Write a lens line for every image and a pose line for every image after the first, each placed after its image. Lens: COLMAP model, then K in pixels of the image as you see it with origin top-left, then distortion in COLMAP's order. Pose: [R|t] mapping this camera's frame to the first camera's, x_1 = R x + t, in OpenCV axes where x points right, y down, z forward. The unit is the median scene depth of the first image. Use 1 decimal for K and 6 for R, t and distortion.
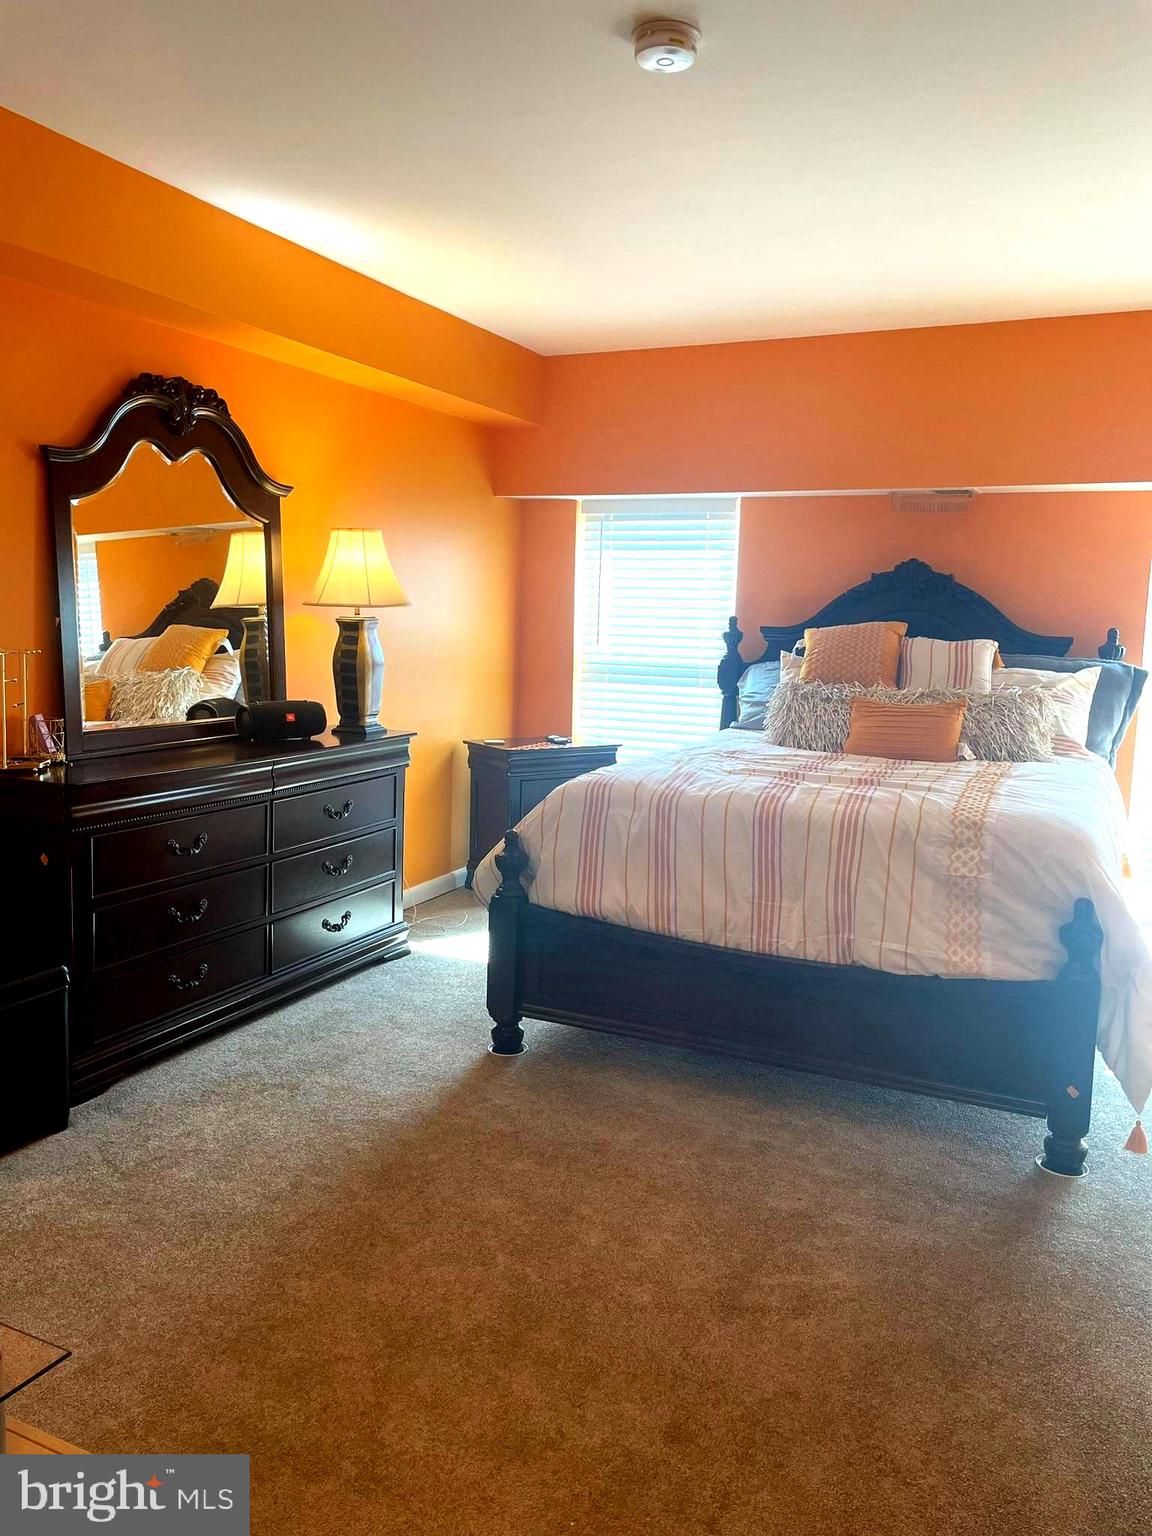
lens RADIAL K [[1157.9, 0, 582.4], [0, 1157.9, 750.2], [0, 0, 1]] dist [0.079960, -0.108640]
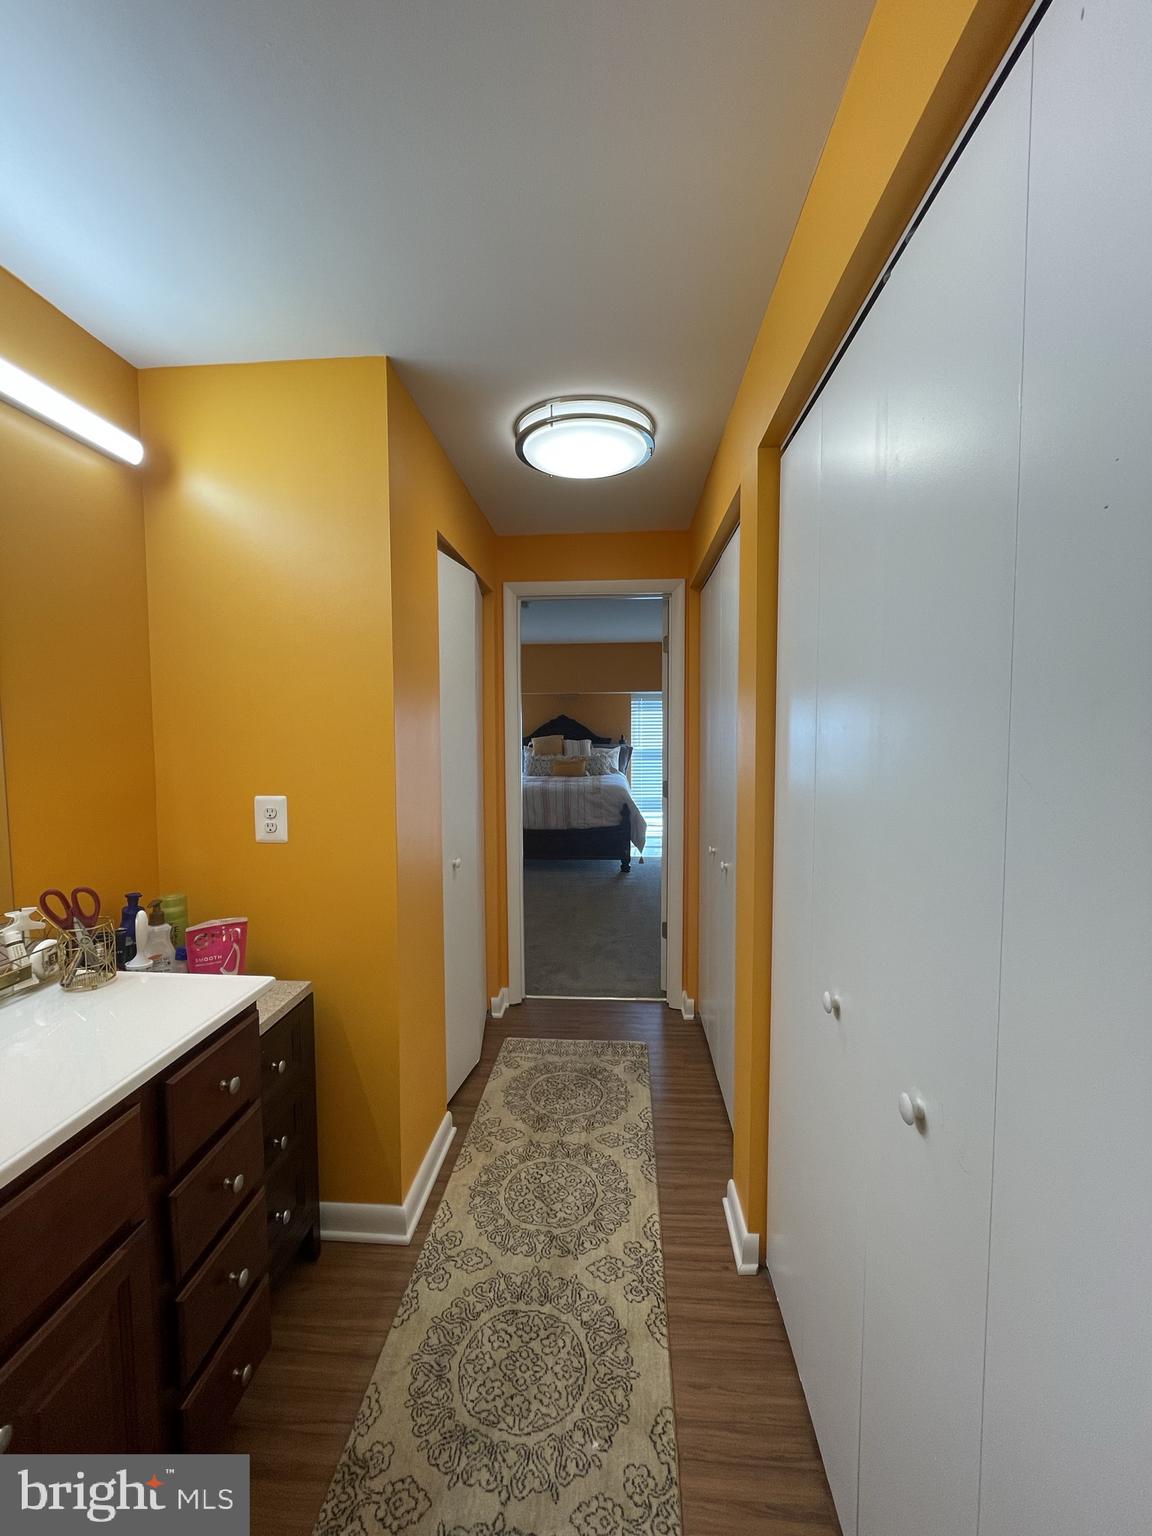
lens RADIAL K [[619.2, 0, 576.0], [0, 619.2, 768.0], [0, 0, 1]] dist [-0.003867, 0.000578]
pose [[0.933342, -0.059645, 0.353998, -0.332228], [0.077640, 0.996301, -0.036837, 0.049222], [-0.350492, 0.061866, 0.934520, -0.655314]]
